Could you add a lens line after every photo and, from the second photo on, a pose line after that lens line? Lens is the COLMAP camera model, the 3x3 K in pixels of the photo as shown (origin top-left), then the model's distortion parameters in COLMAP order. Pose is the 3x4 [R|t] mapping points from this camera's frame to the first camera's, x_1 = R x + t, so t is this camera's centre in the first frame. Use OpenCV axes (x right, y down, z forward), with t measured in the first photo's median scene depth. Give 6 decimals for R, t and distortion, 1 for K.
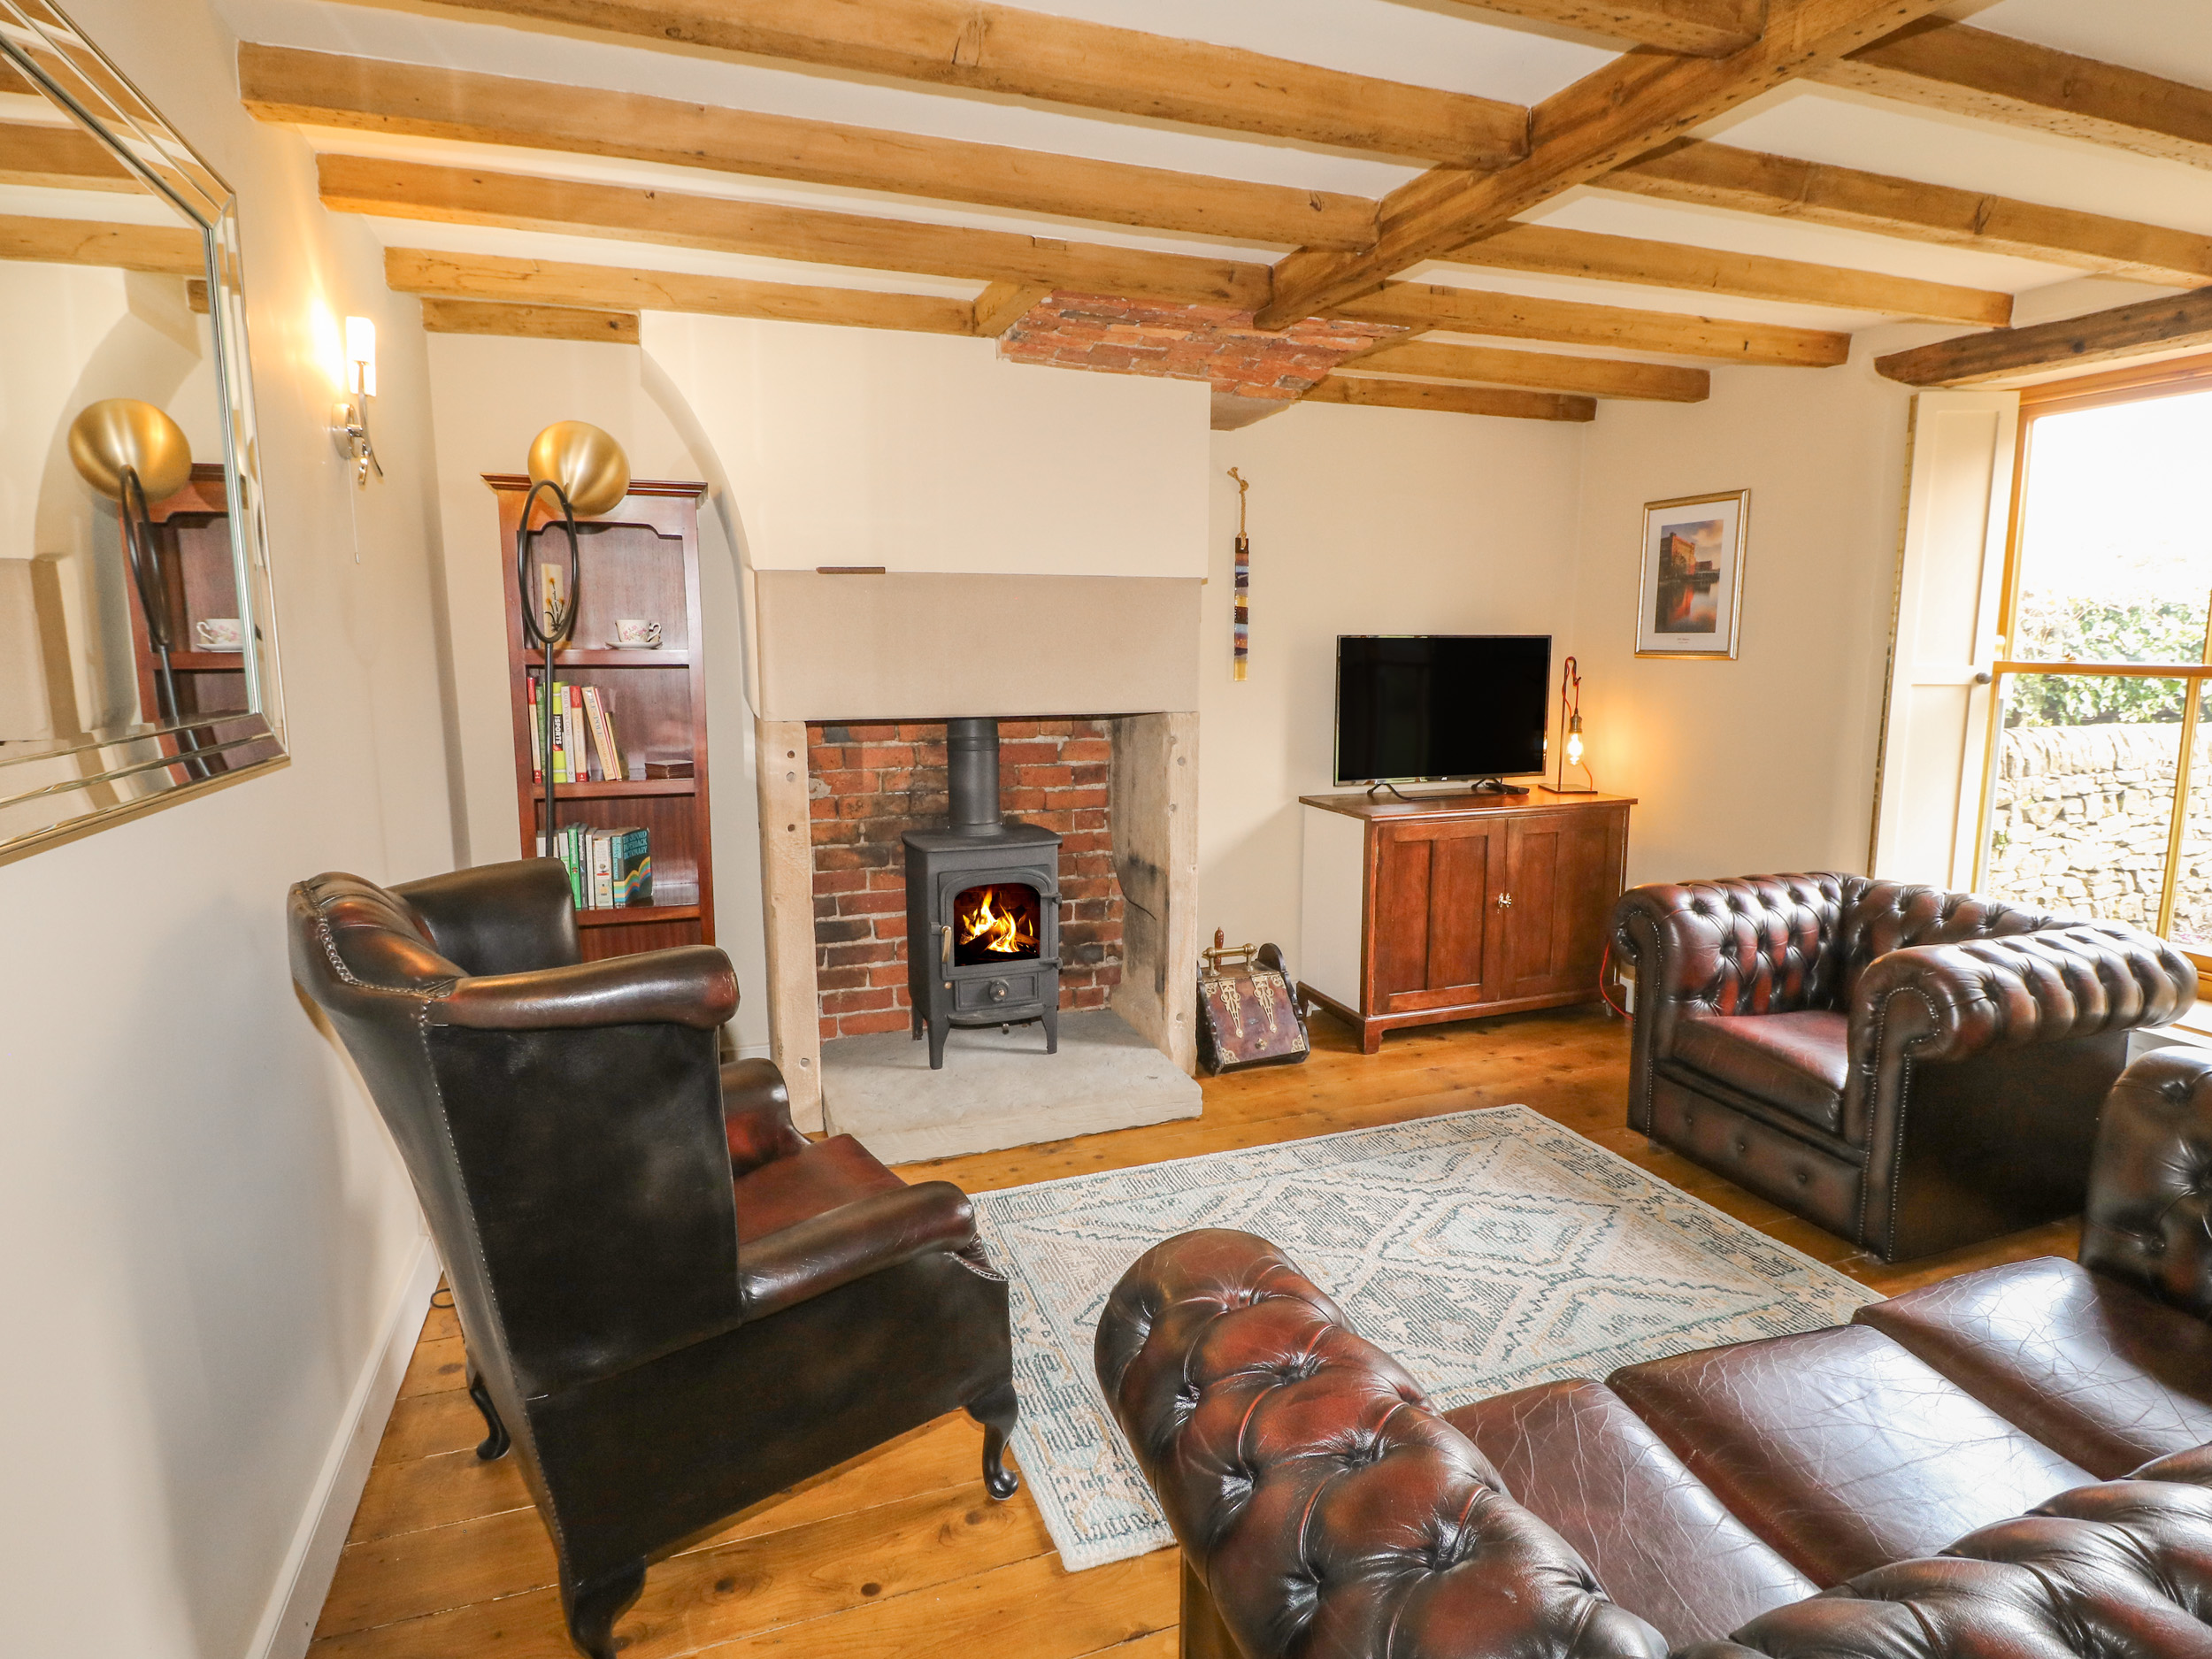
lens RADIAL K [[1160.2, 0, 1097.9], [0, 1160.2, 821.6], [0, 0, 1]] dist [-0.010194, -0.004777]
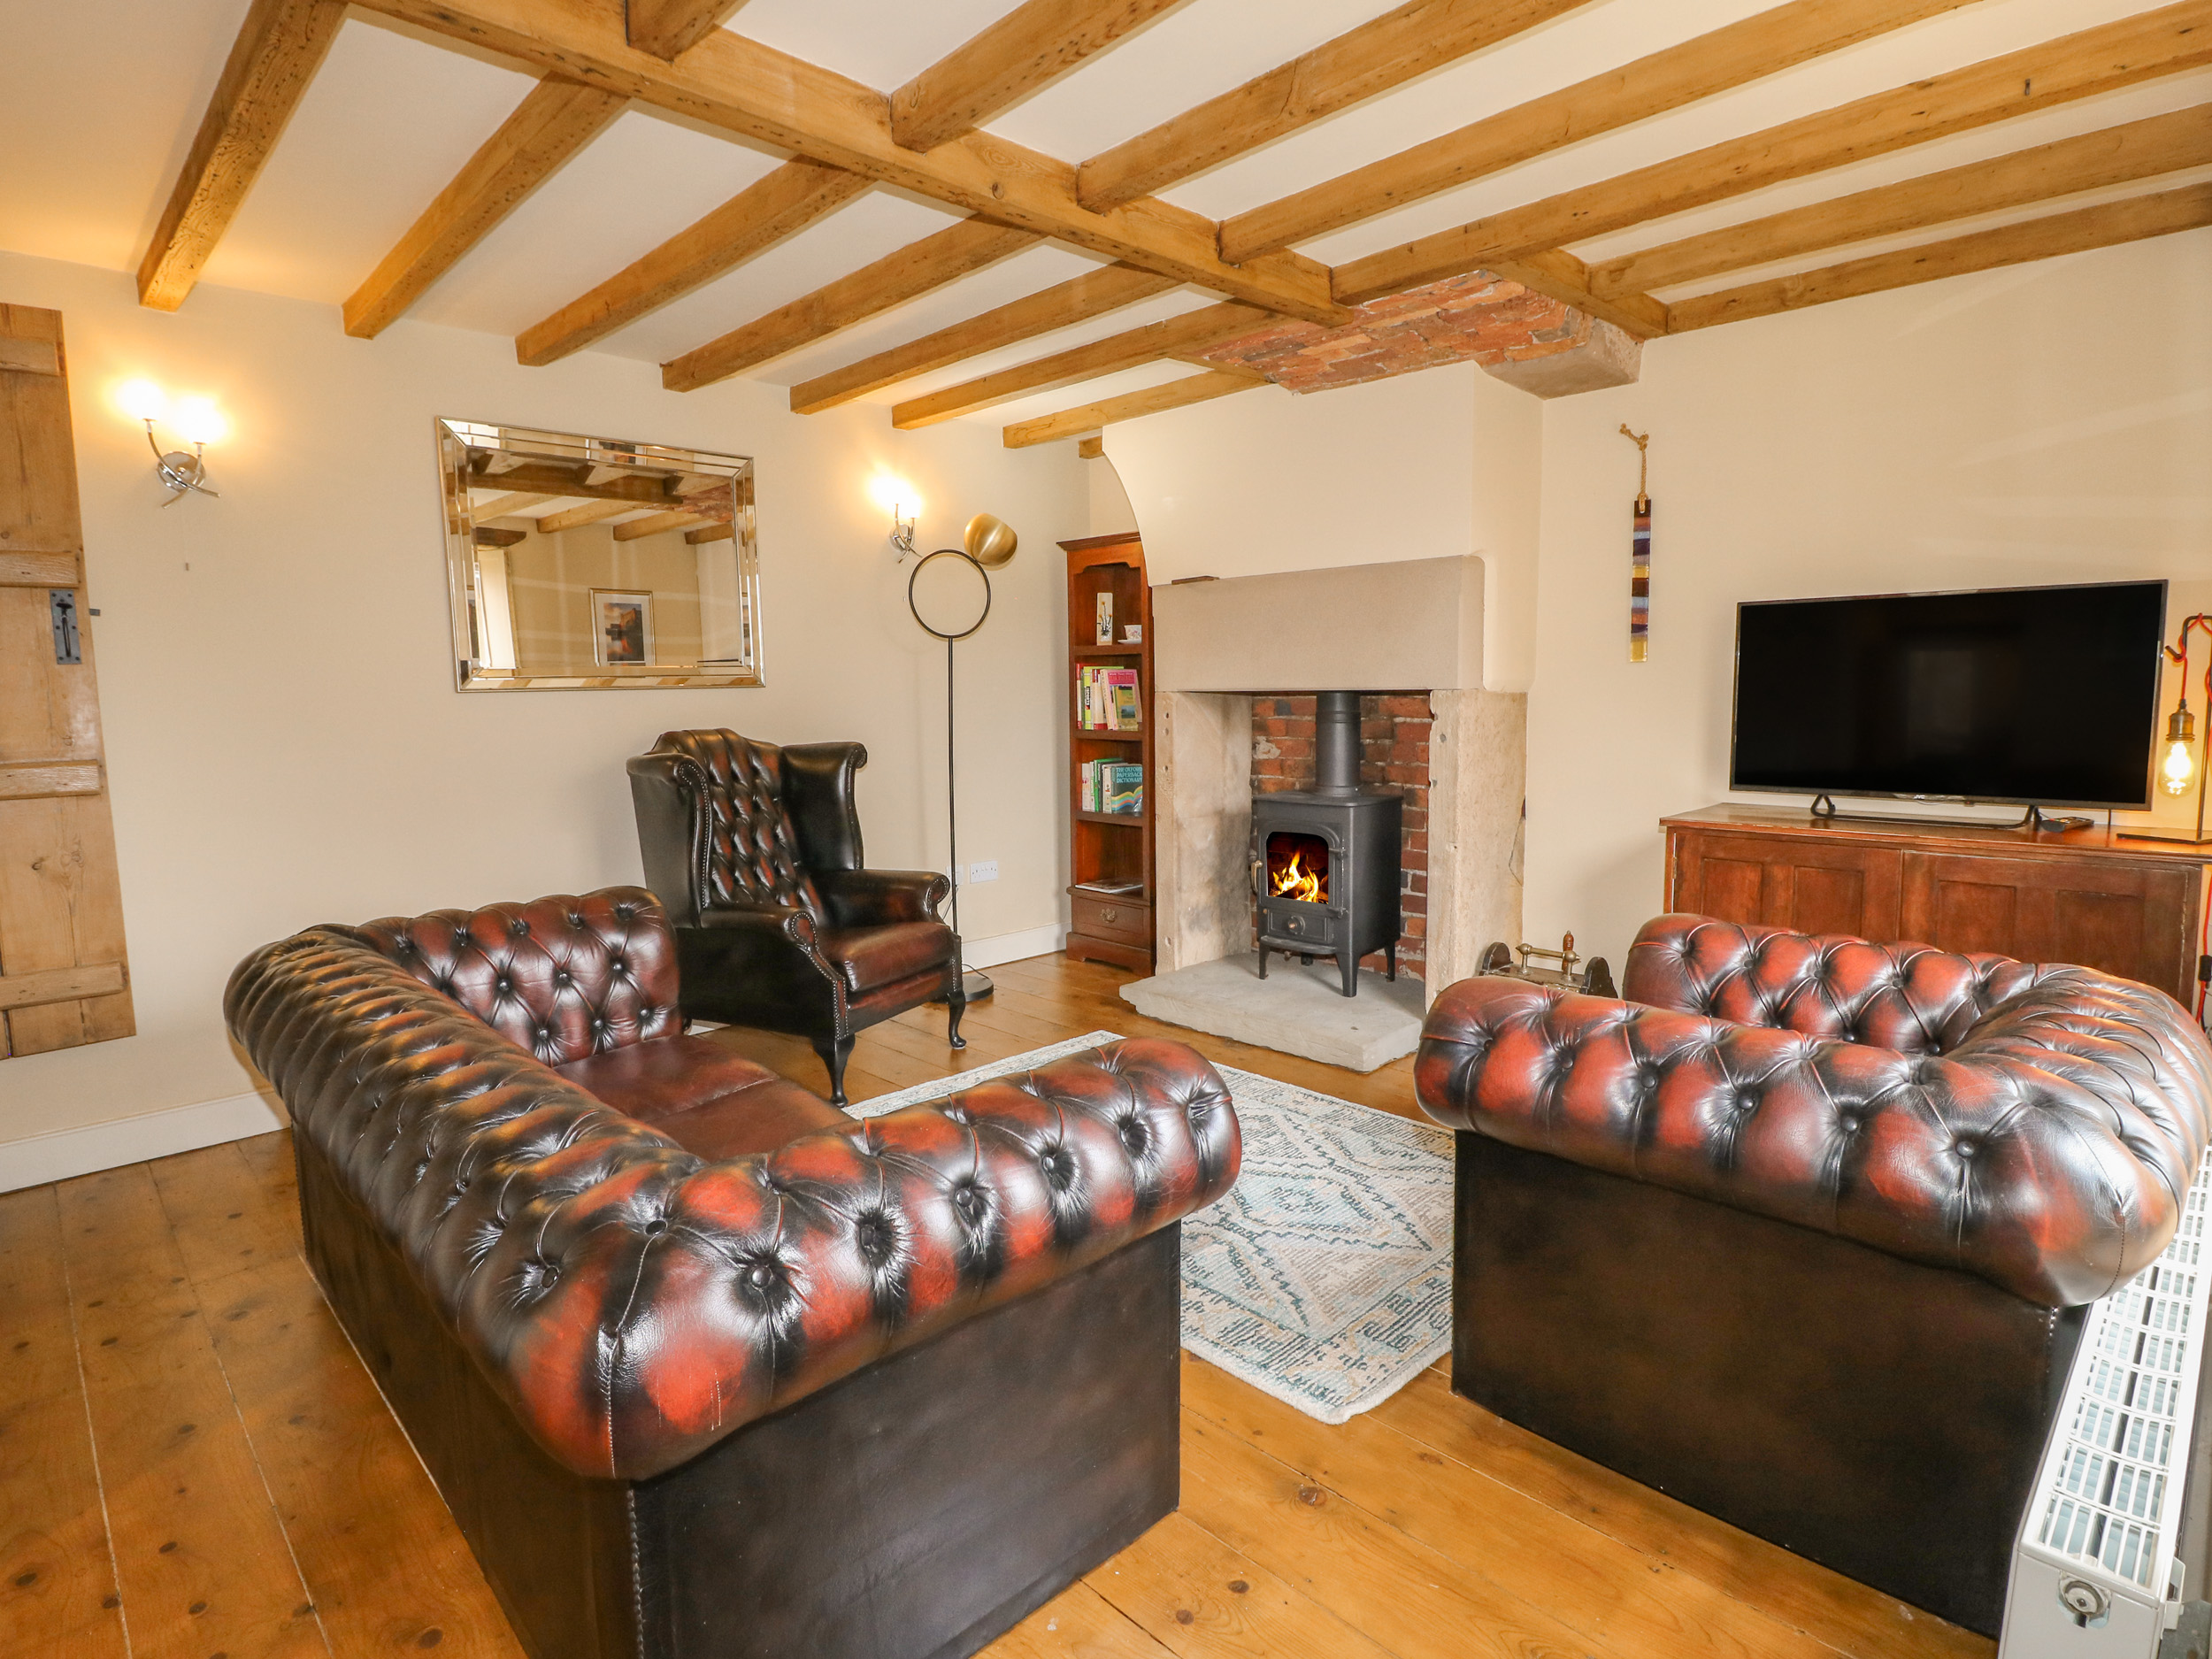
lens RADIAL K [[1160.2, 0, 1099.2], [0, 1160.2, 823.3], [0, 0, 1]] dist [-0.010194, -0.004777]
pose [[0.410776, 0.104774, -0.905696, 0.869653], [-0.124938, 0.990473, 0.057915, 0.000572], [0.903135, 0.089366, 0.419952, 0.309006]]
